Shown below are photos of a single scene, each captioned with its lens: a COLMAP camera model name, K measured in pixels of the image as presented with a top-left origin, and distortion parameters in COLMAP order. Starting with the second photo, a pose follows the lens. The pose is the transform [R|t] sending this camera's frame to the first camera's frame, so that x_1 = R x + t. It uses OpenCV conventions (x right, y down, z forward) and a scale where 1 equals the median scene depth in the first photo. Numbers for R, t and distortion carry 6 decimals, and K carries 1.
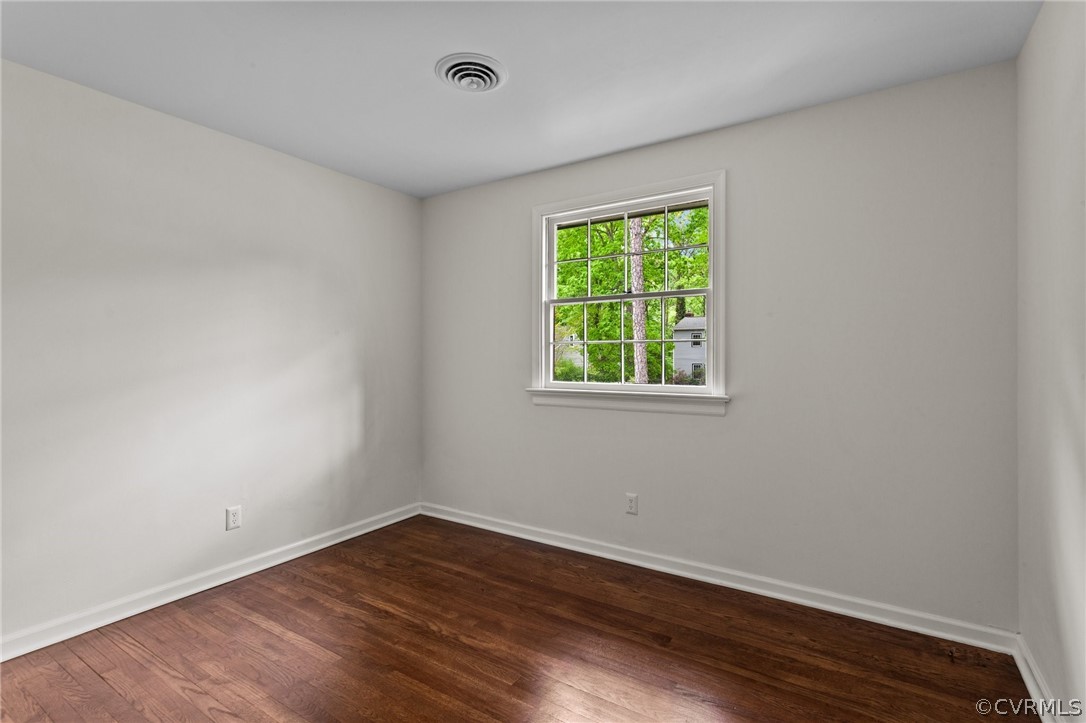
lens RADIAL K [[515.3, 0, 560.3], [0, 515.3, 353.0], [0, 0, 1]] dist [-0.000413, 0.005583]
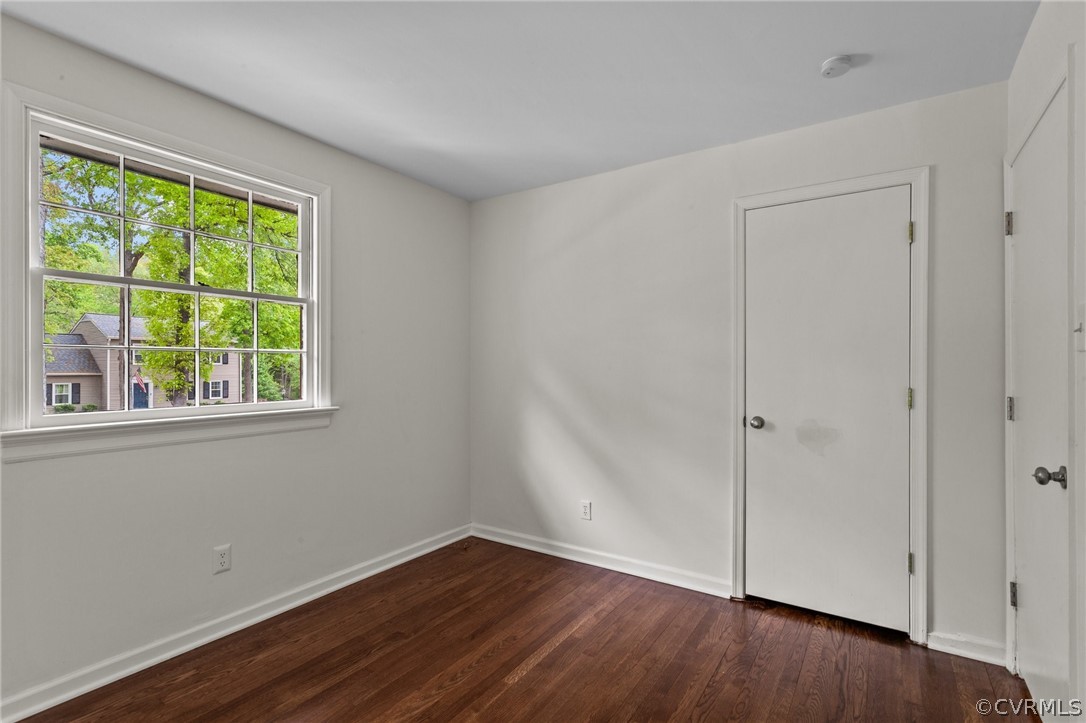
lens RADIAL K [[515.3, 0, 532.2], [0, 515.3, 361.2], [0, 0, 1]] dist [-0.000413, 0.005583]
pose [[0.012678, 0.019722, 0.999725, -0.732075], [-0.010164, 0.999756, -0.019594, 0.006806], [-0.999868, -0.009913, 0.012875, 0.603323]]
